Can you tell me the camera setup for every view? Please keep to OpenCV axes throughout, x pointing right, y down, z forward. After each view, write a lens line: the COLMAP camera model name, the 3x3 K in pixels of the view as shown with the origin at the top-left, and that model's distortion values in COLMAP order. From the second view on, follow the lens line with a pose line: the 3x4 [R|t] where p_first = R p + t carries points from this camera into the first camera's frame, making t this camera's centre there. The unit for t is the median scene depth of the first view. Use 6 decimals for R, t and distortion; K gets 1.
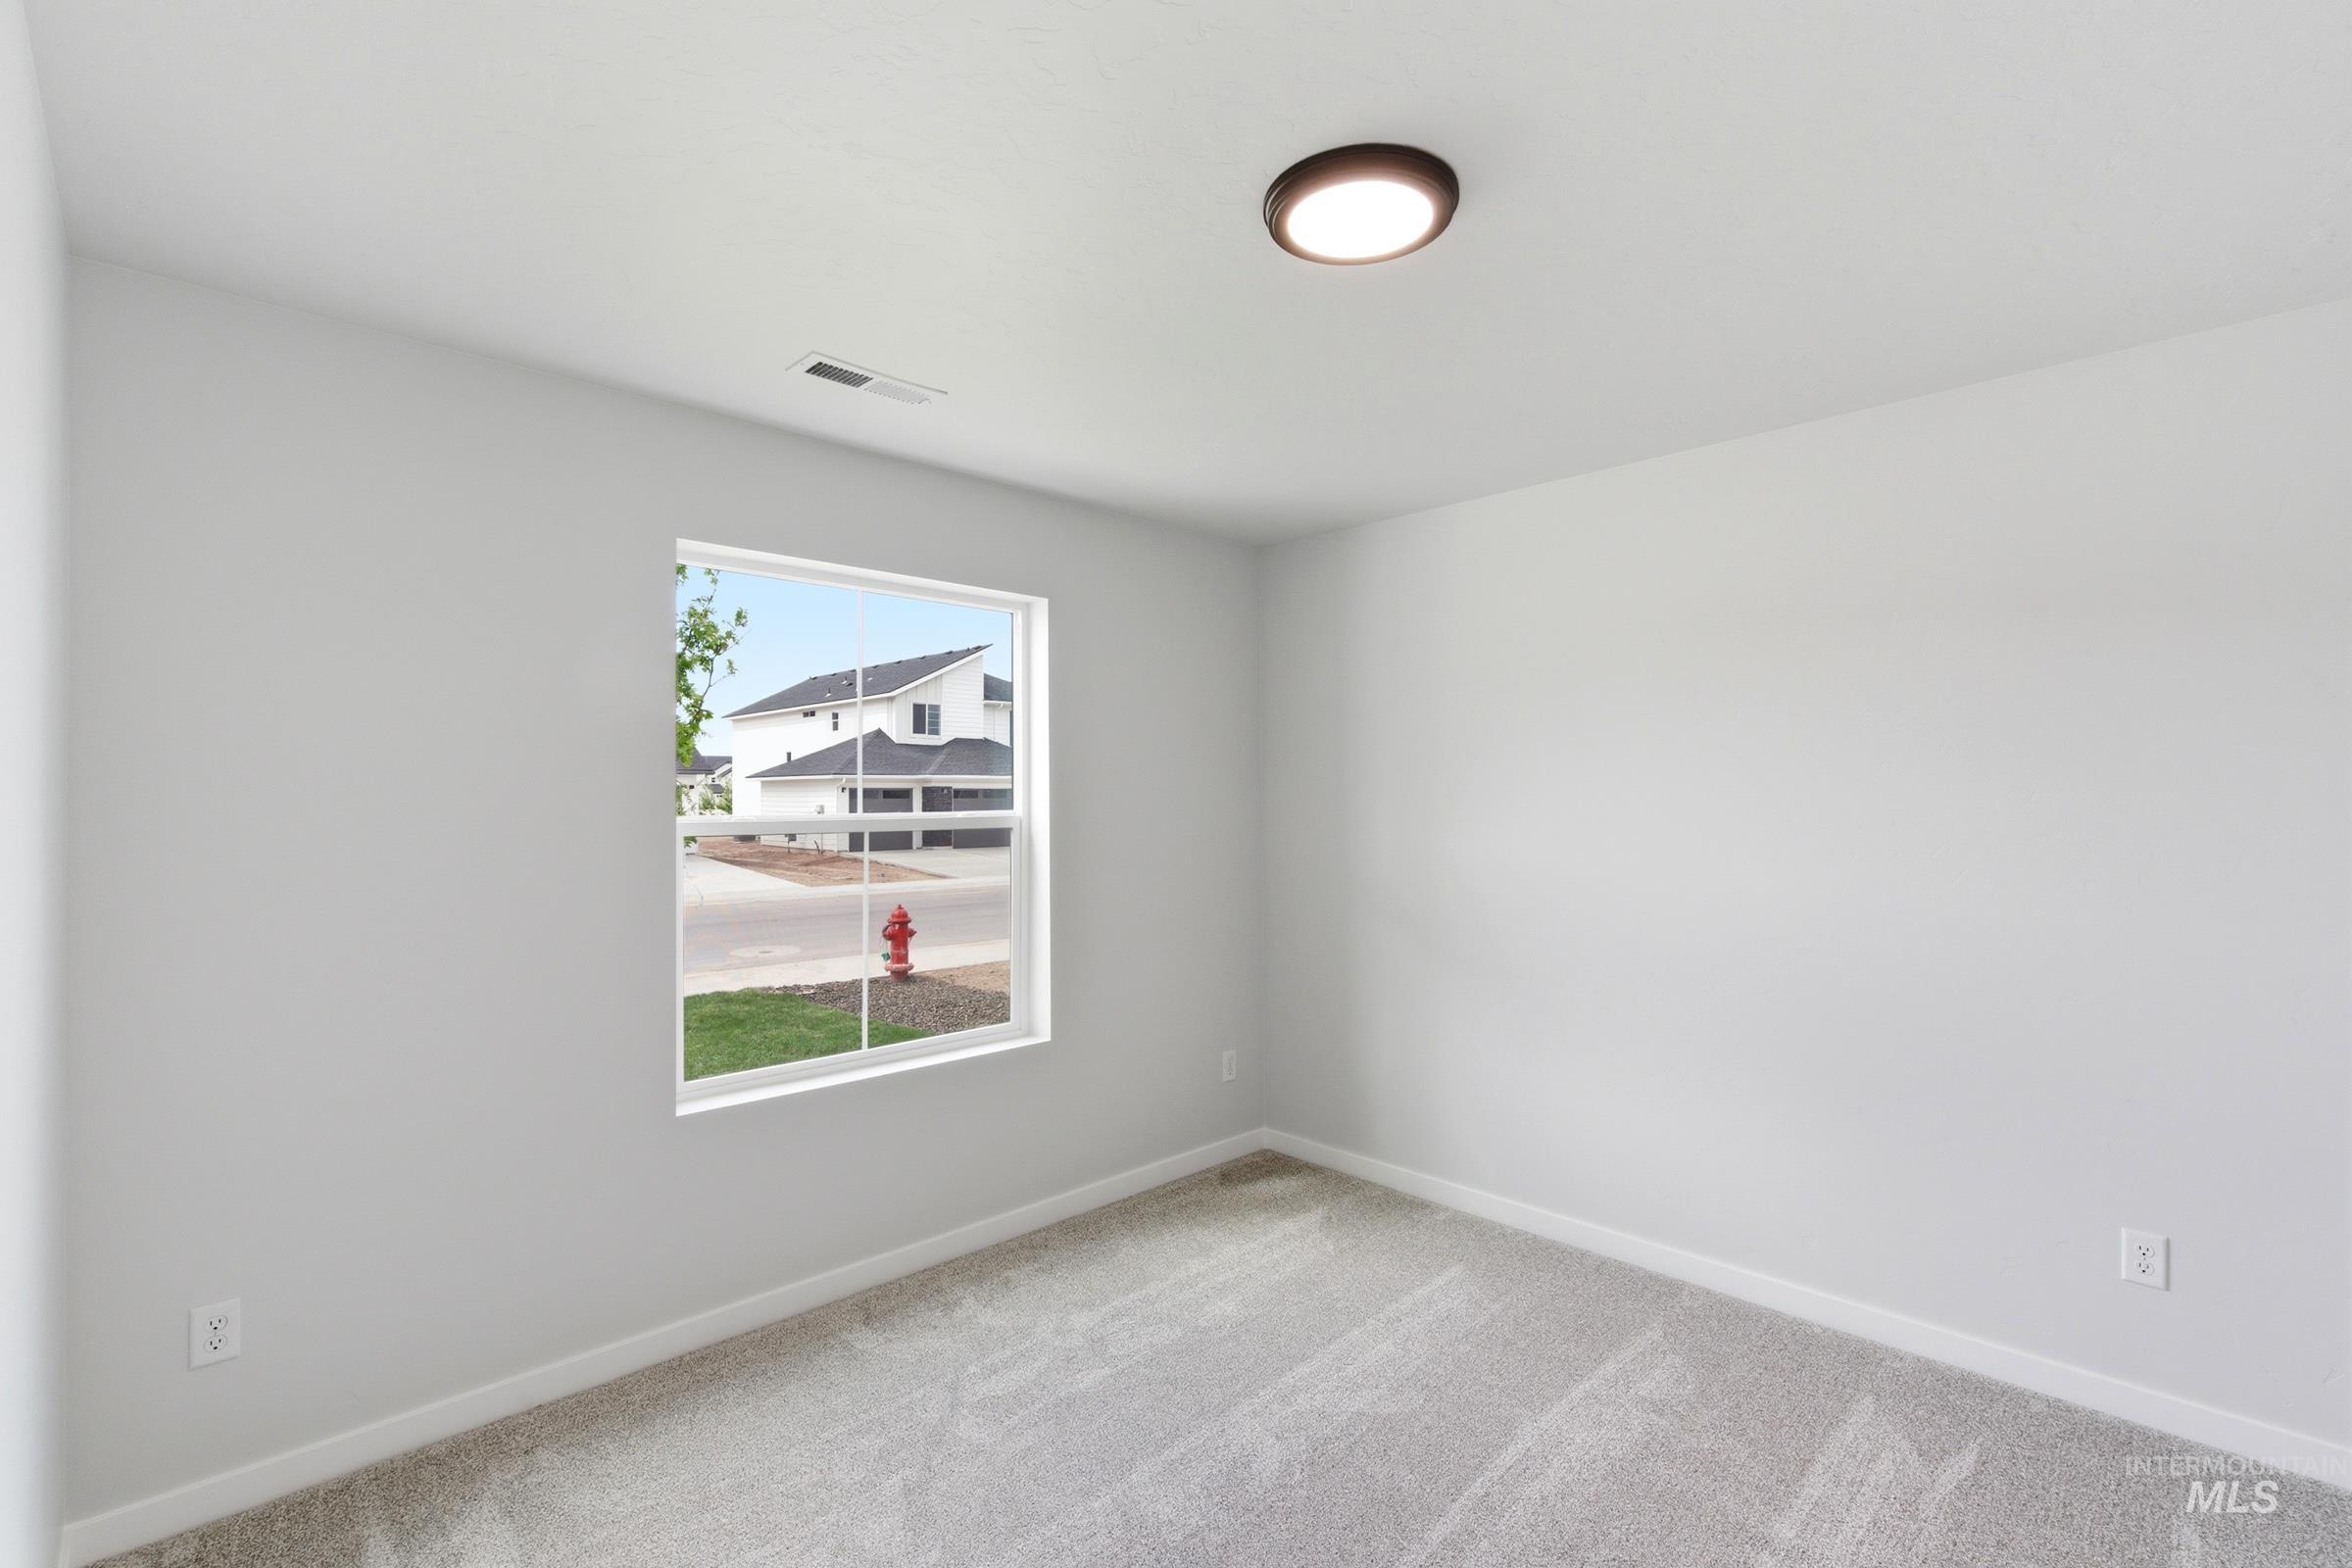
lens RADIAL K [[1078.3, 0, 1183.5], [0, 1078.3, 789.9], [0, 0, 1]] dist [0.003699, 0.000352]
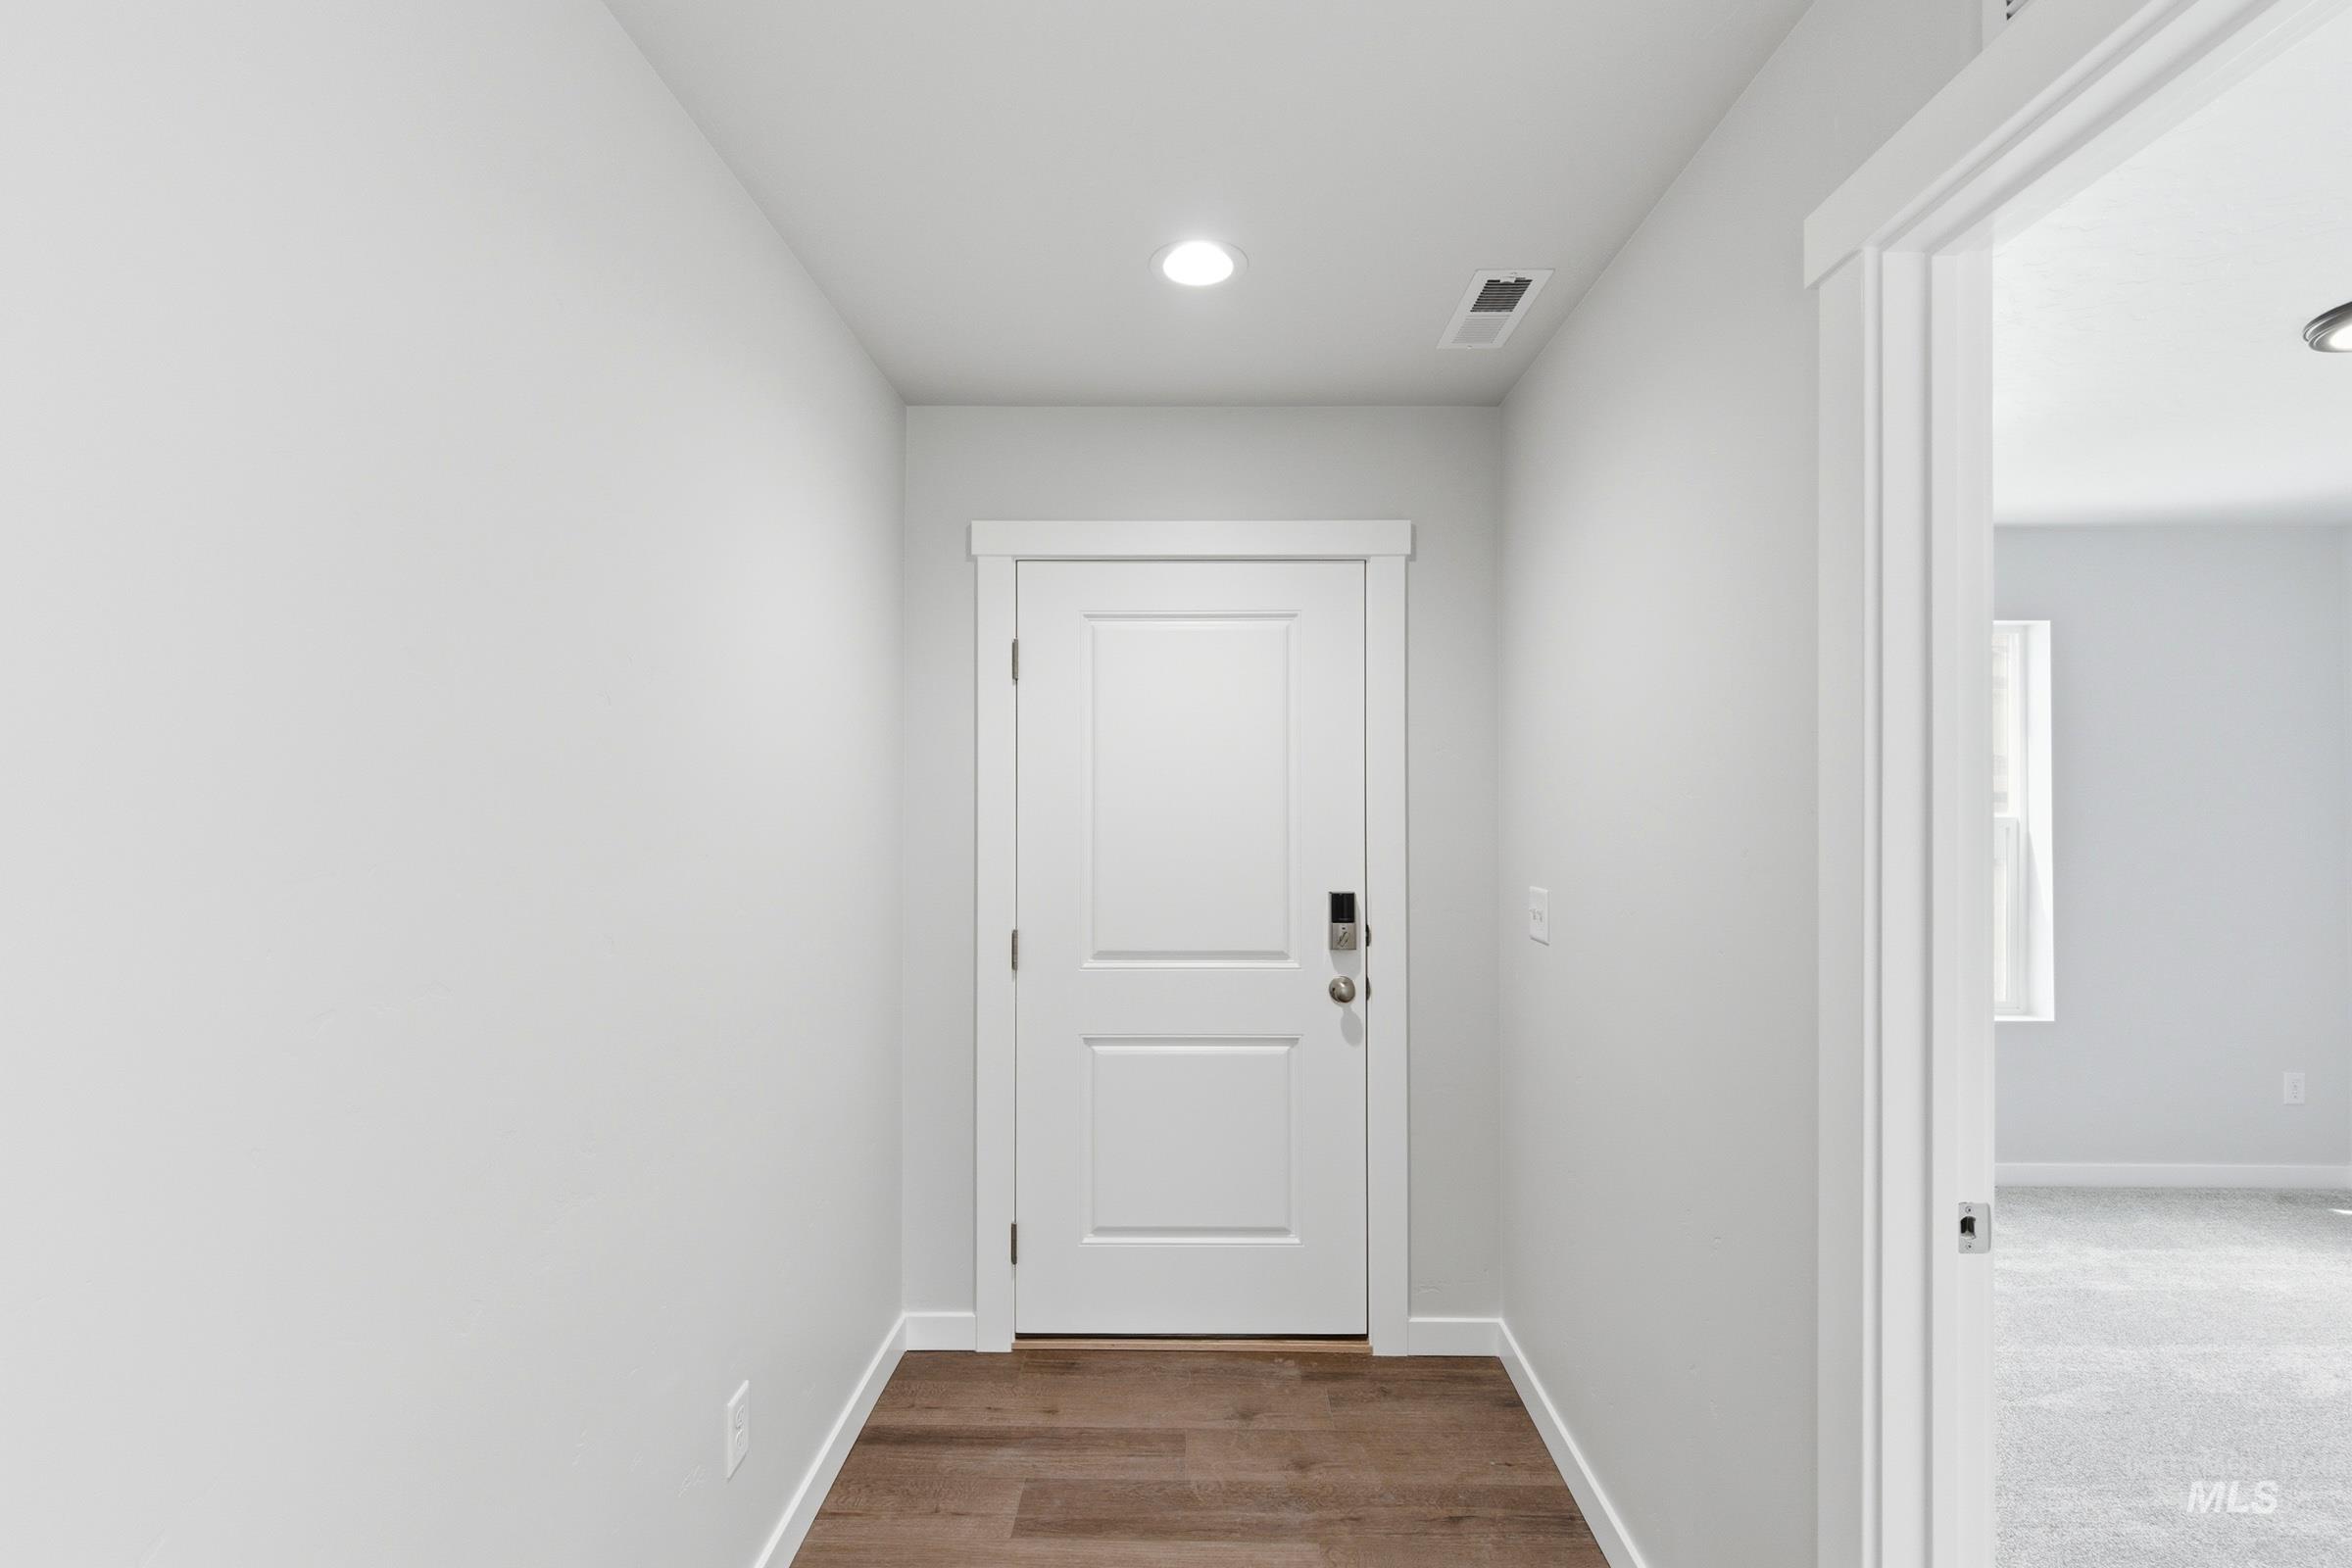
lens RADIAL K [[1078.3, 0, 1173.8], [0, 1078.3, 788.9], [0, 0, 1]] dist [0.003699, 0.000352]
pose [[0.712871, -0.001271, -0.701294, 0.013796], [-0.000674, 0.999997, -0.002497, -0.002102], [0.701295, 0.002253, 0.712868, -0.512588]]
